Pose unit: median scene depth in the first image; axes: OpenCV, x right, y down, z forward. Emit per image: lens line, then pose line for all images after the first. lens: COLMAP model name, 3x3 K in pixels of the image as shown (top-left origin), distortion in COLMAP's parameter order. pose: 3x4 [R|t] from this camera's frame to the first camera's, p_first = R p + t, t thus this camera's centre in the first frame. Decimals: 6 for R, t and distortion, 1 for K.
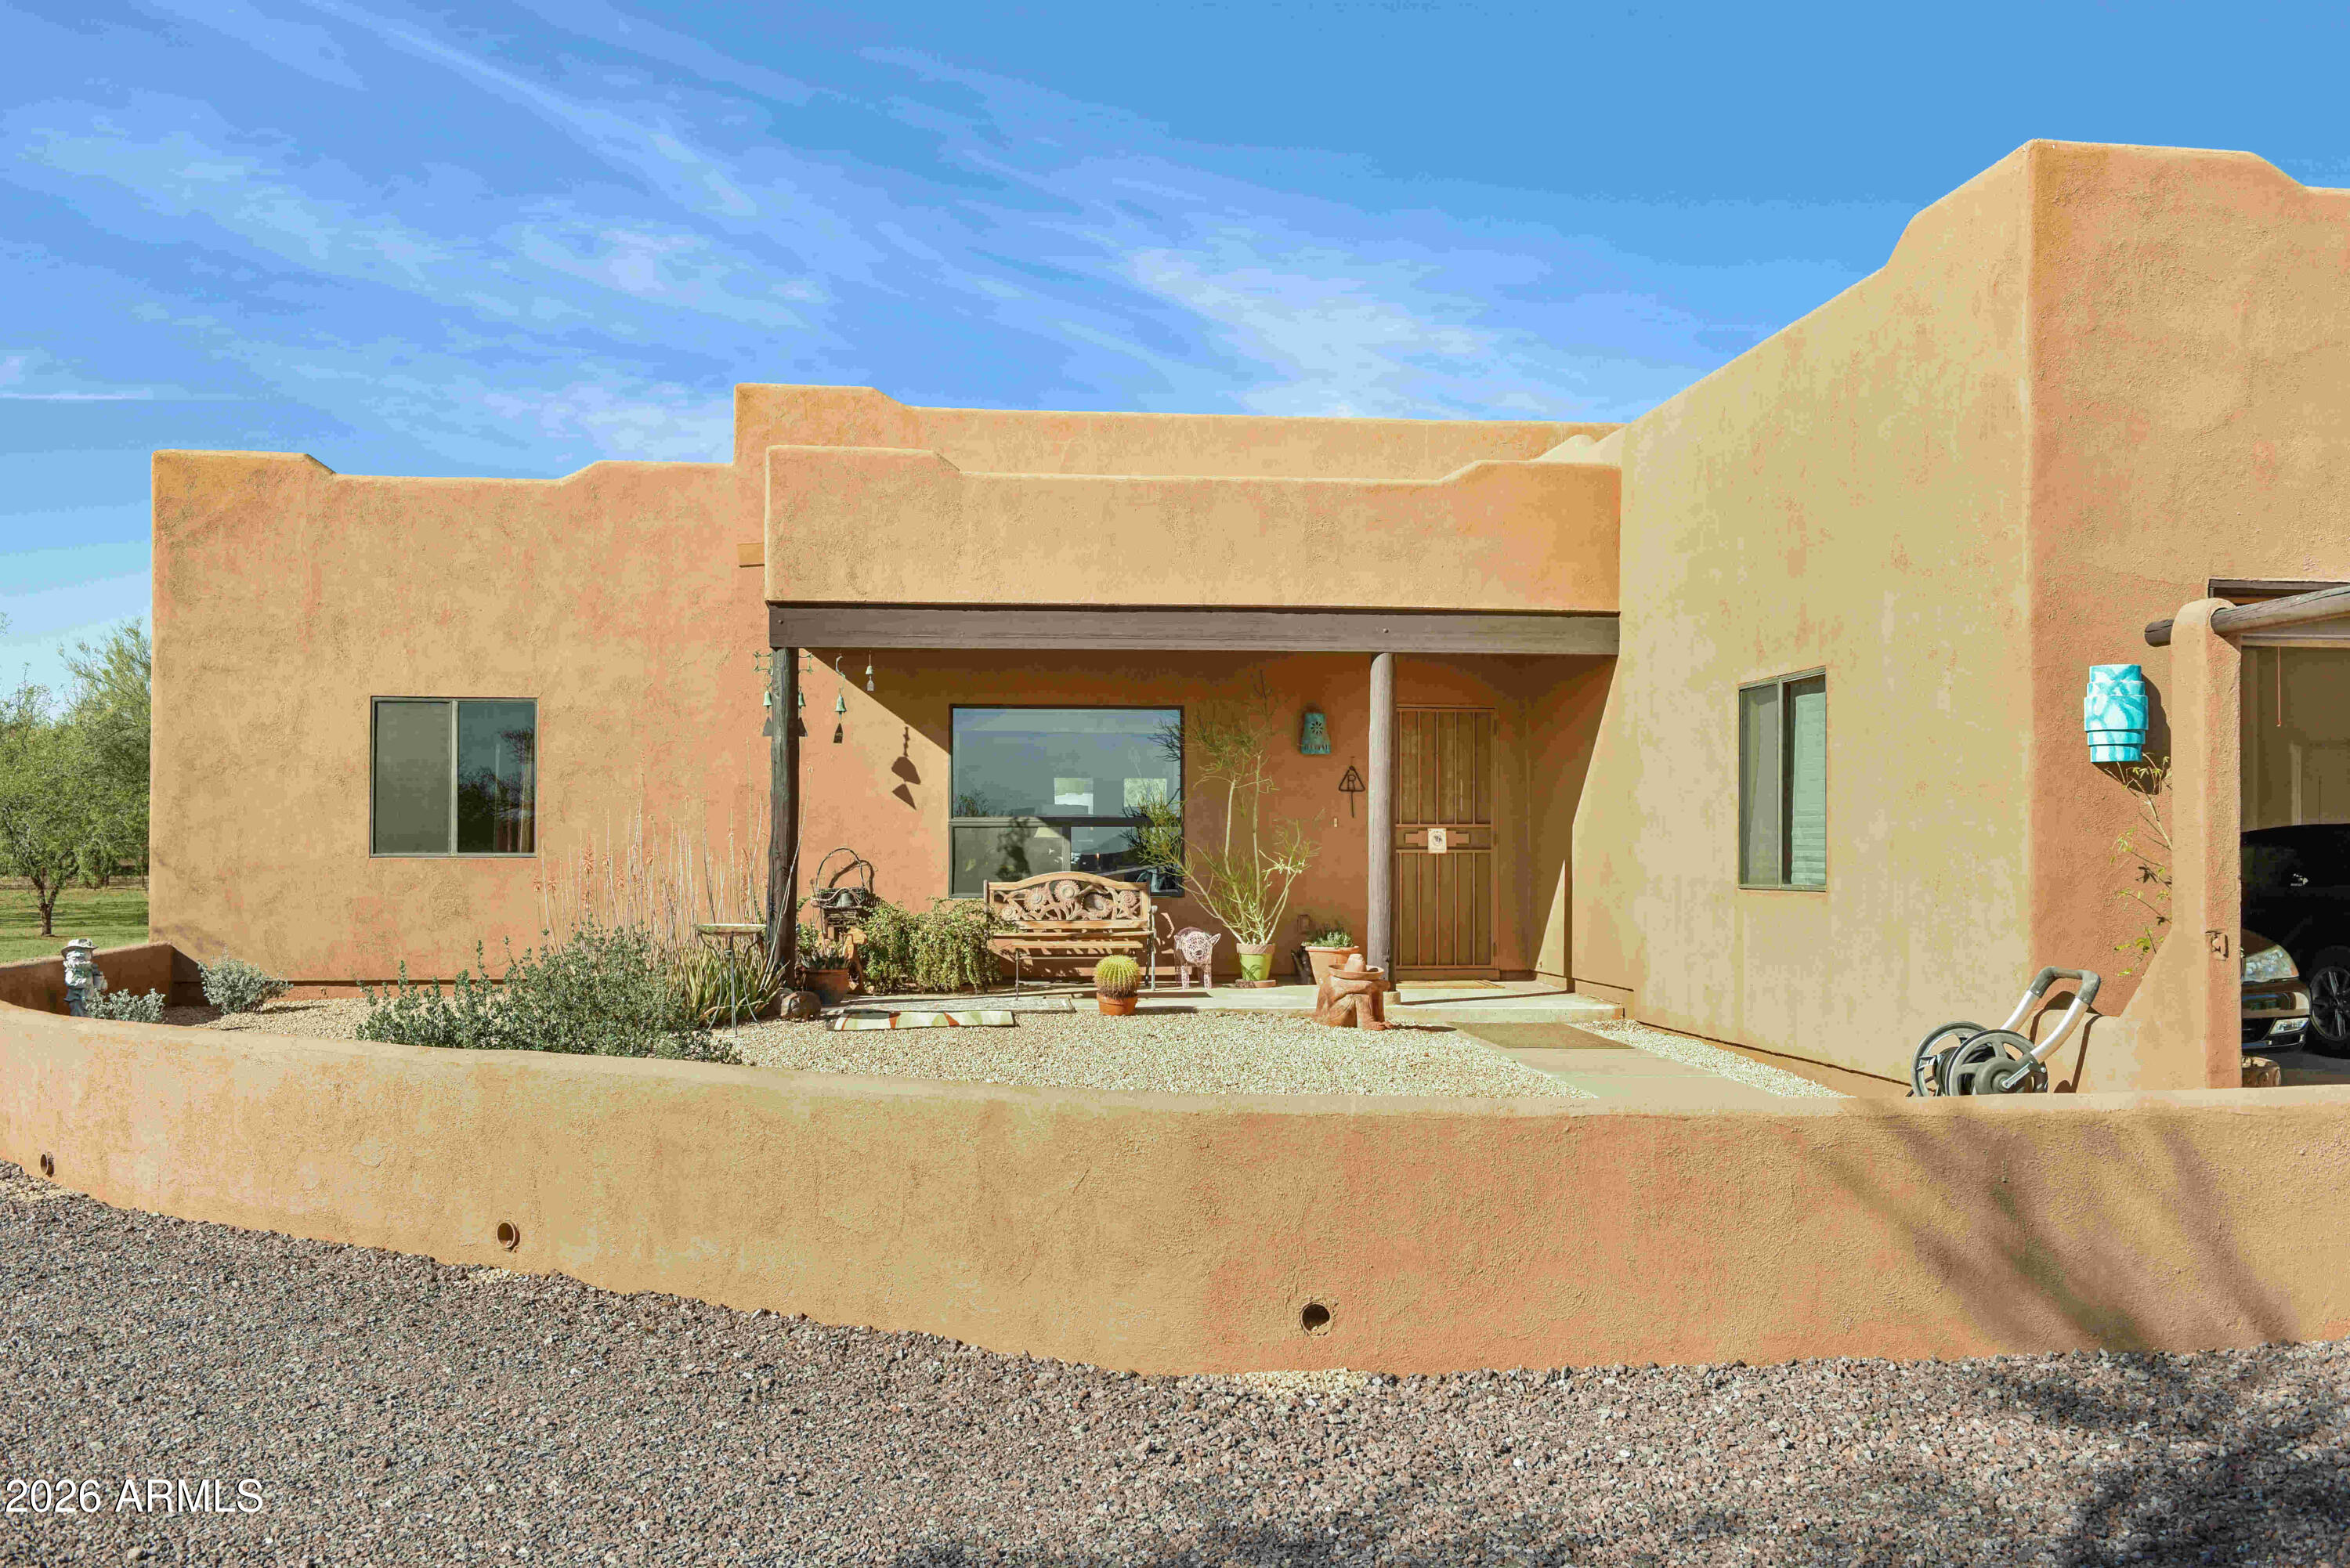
lens RADIAL K [[2173.2, 0, 1175.0], [0, 2173.2, 784.0], [0, 0, 1]] dist [0.005316, 0.003133]
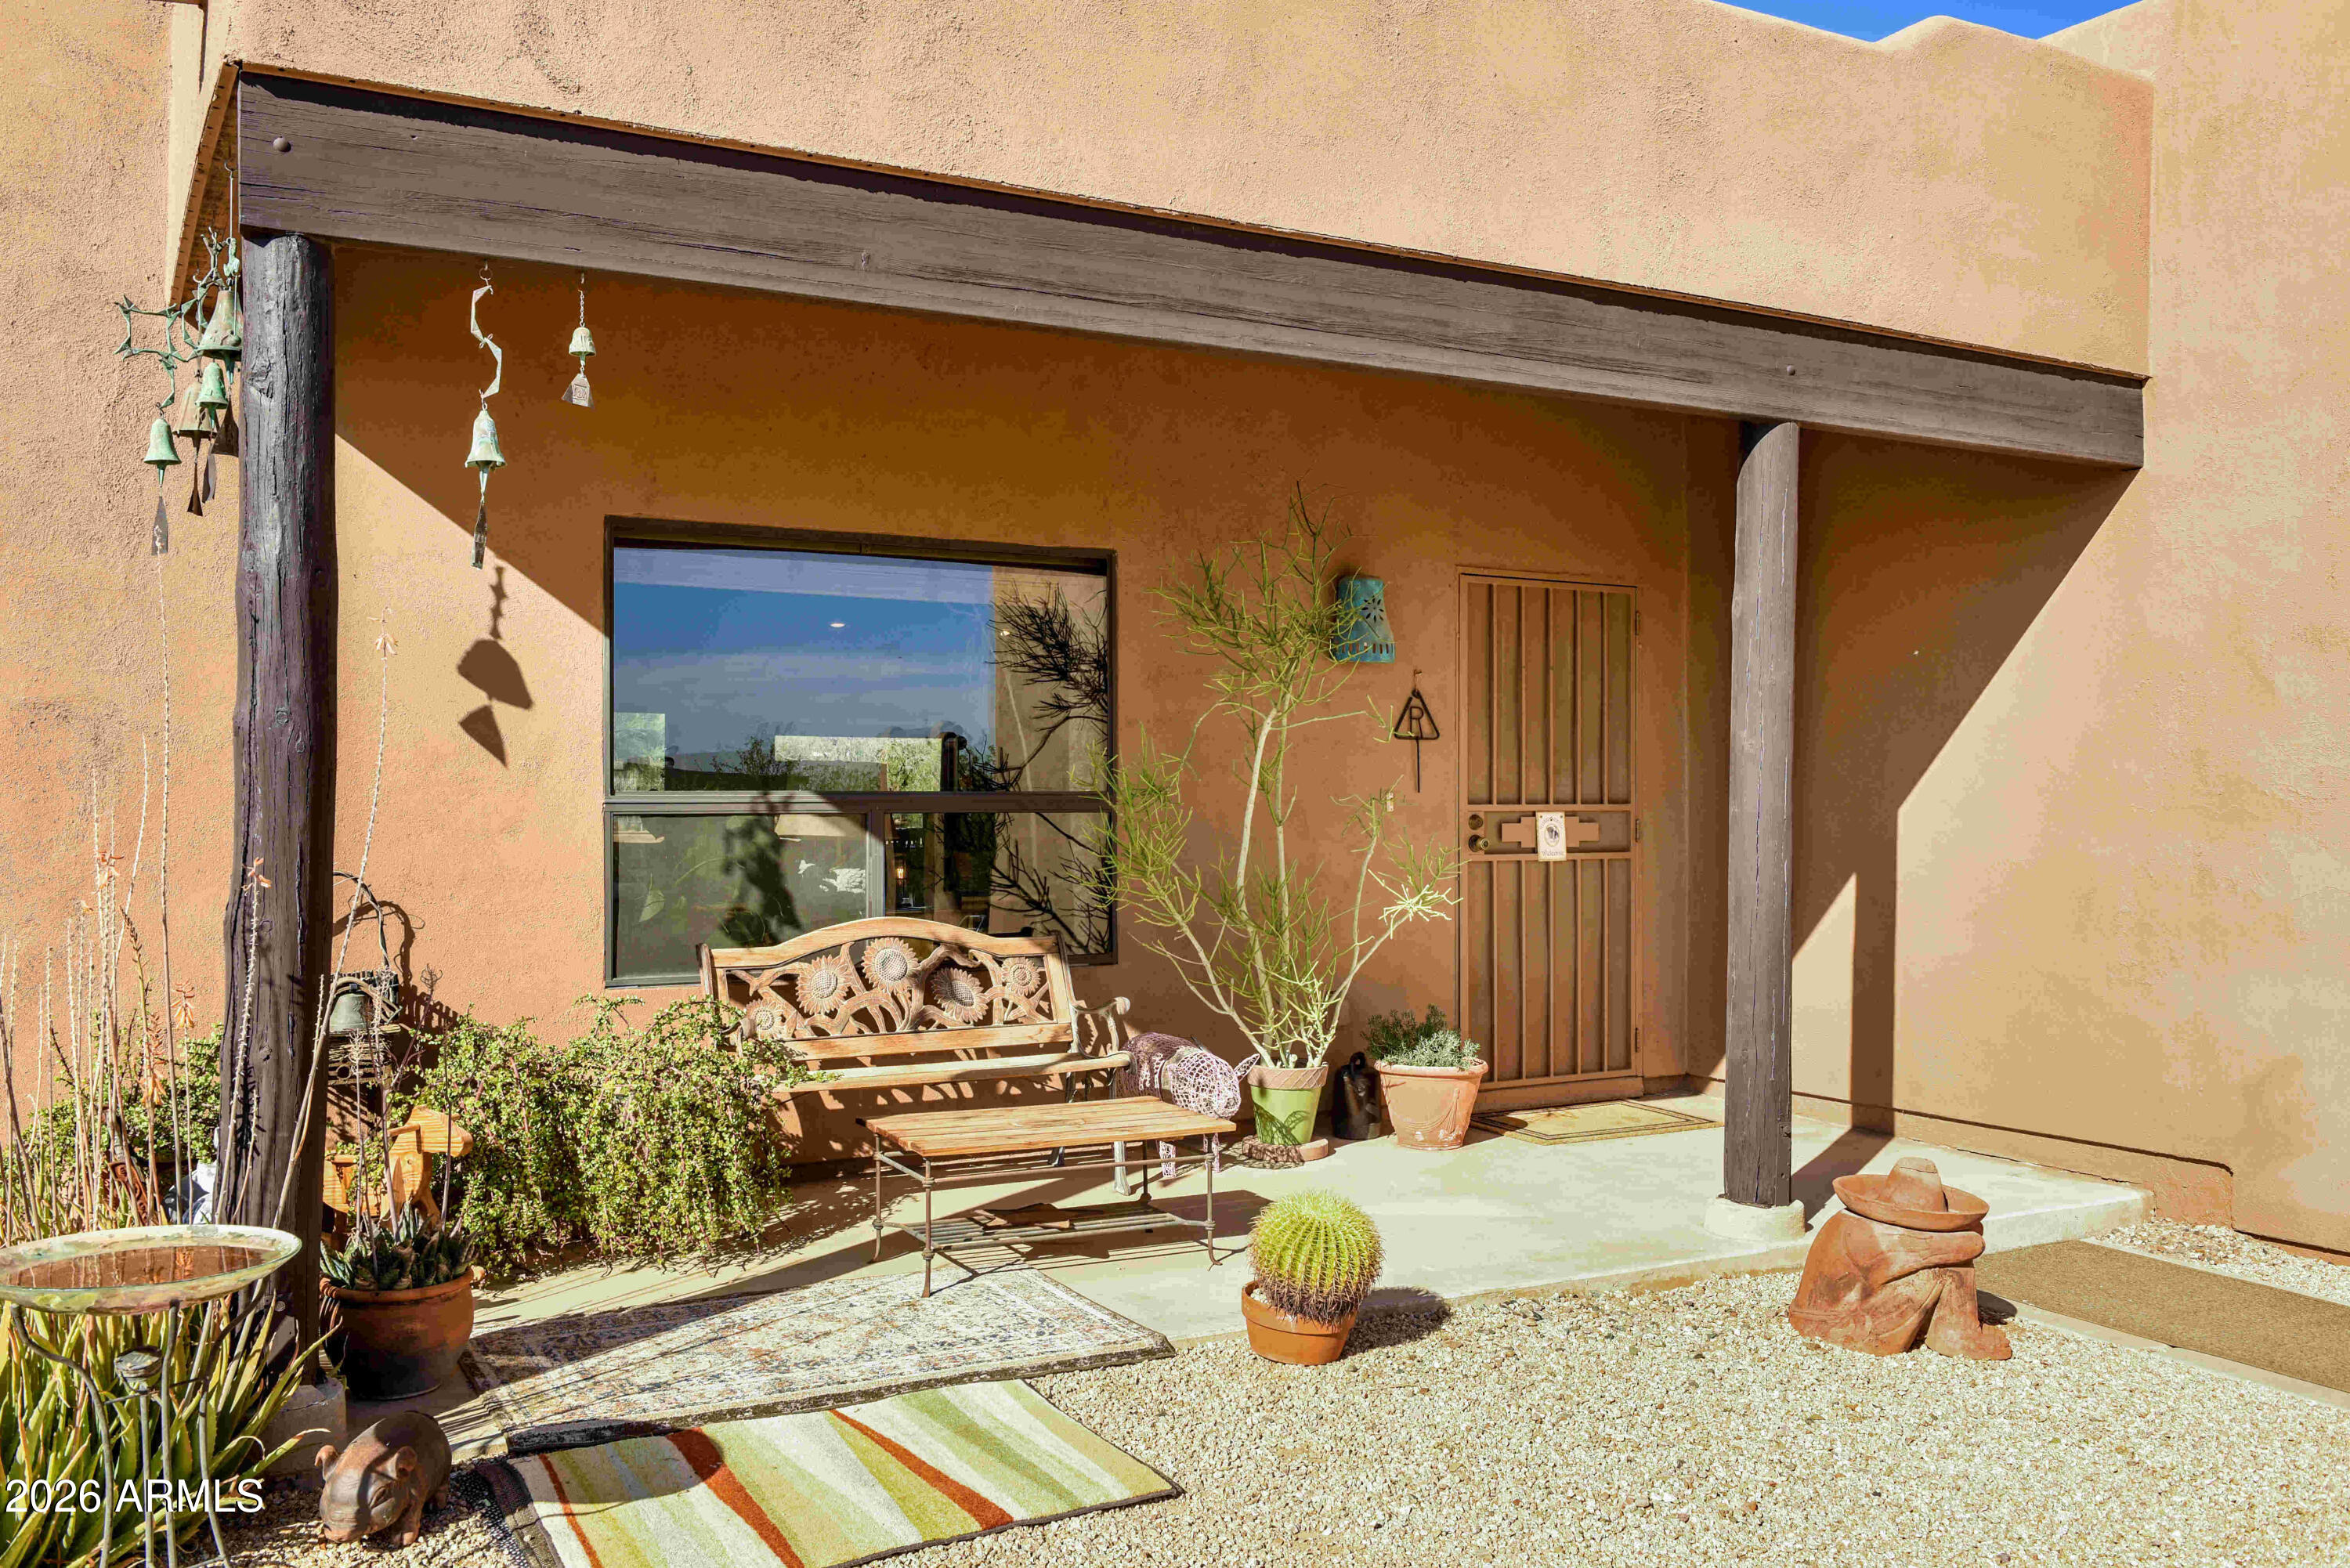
lens RADIAL K [[1972.3, 0, 1175.0], [0, 1972.3, 784.0], [0, 0, 1]] dist [-0.003167, 0.001069]
pose [[0.918036, 0.002943, 0.396487, -0.153753], [-0.014007, 0.999589, 0.025013, 0.003022], [-0.396250, -0.028517, 0.917700, 0.619368]]
